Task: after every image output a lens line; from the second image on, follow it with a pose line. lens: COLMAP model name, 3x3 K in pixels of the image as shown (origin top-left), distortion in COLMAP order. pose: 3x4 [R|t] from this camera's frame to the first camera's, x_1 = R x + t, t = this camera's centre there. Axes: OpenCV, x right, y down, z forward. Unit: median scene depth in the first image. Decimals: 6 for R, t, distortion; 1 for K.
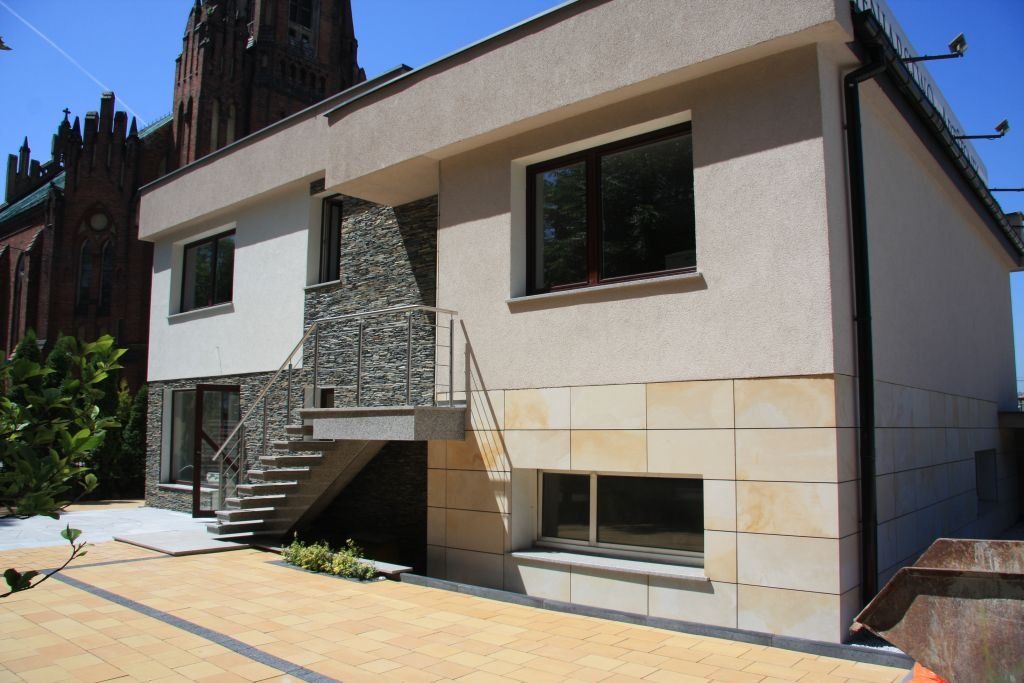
lens RADIAL K [[796.3, 0, 512.0], [0, 796.3, 341.5], [0, 0, 1]] dist [-0.175590, 0.122321]
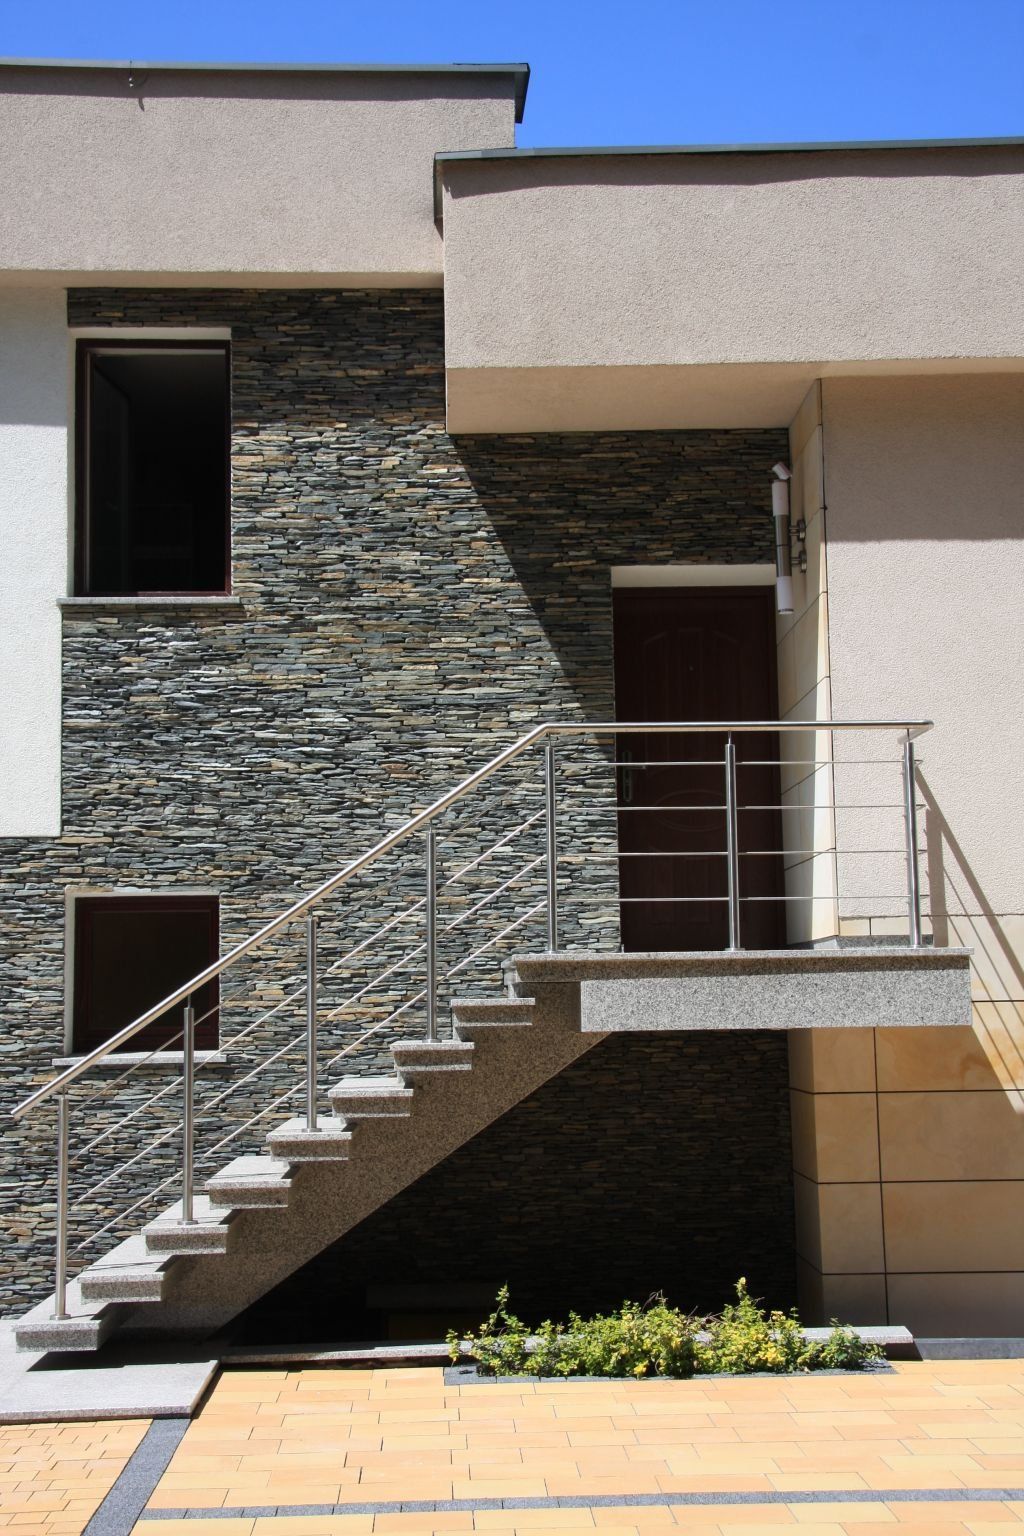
lens RADIAL K [[2112.2, 0, 512.0], [0, 2112.2, 768.0], [0, 0, 1]] dist [0.076954, 0.039378]
pose [[0.729907, 0.064978, 0.680451, -0.825471], [-0.059209, 0.997740, -0.031764, 0.024270], [-0.680977, -0.017104, 0.732105, 0.219678]]
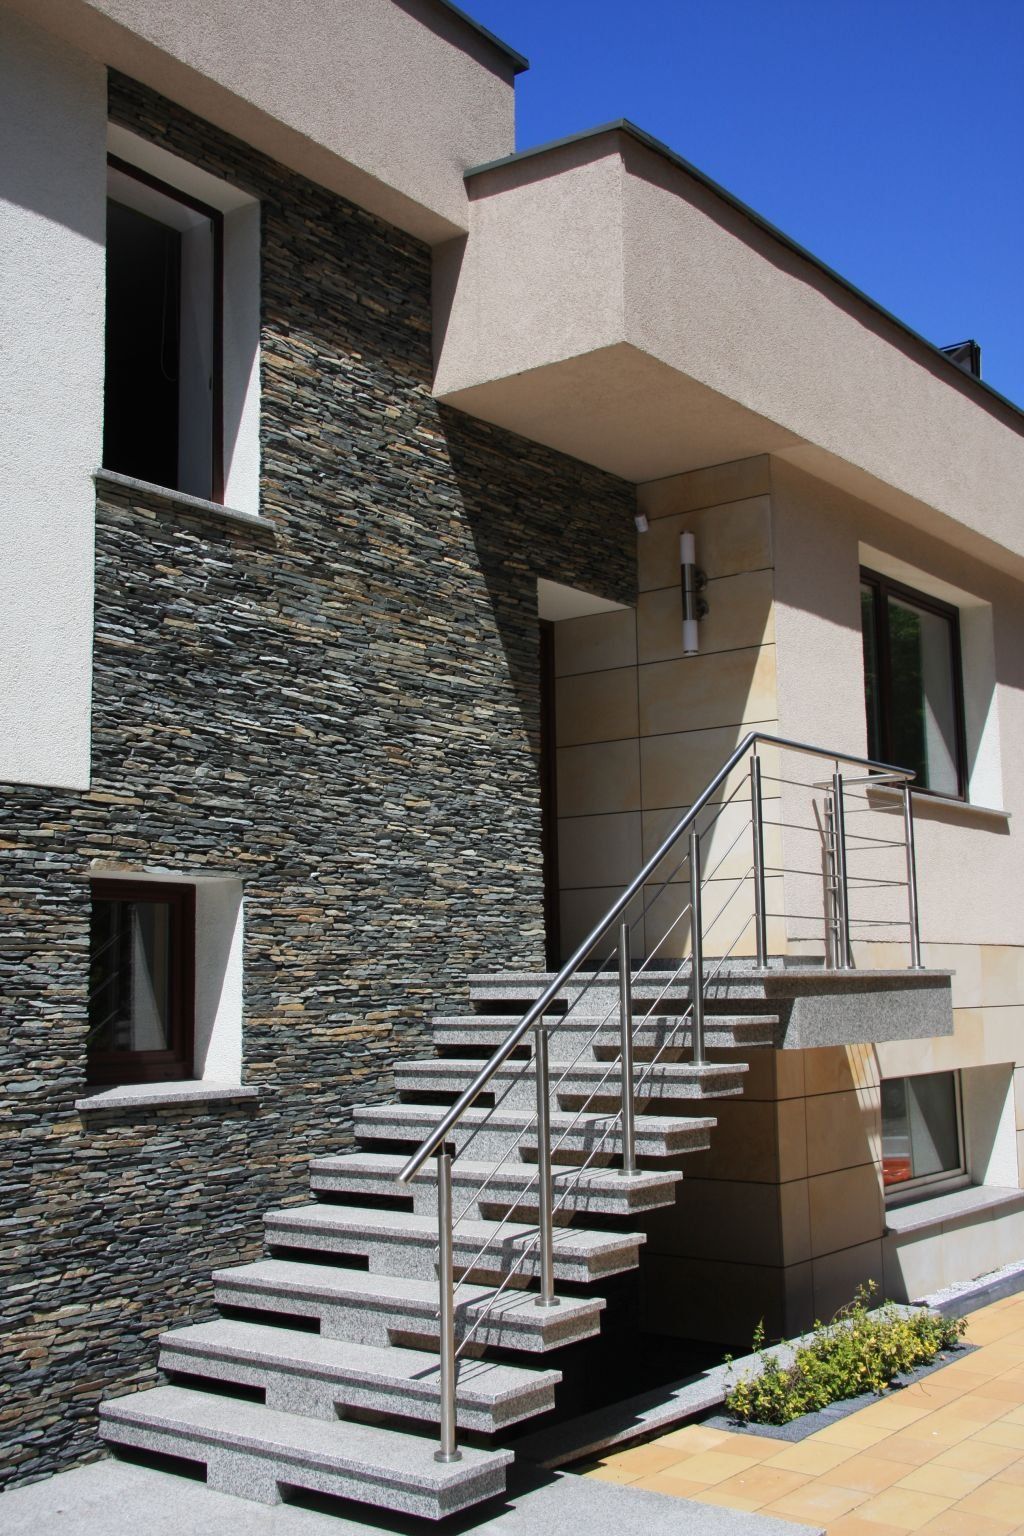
lens RADIAL K [[1600.5, 0, 512.0], [0, 1600.5, 768.0], [0, 0, 1]] dist [-0.053877, 0.203991]
pose [[-0.062973, 0.134150, 0.988958, -0.848812], [-0.098670, 0.985233, -0.139927, 0.092348], [-0.993126, -0.106392, -0.048807, 0.987079]]
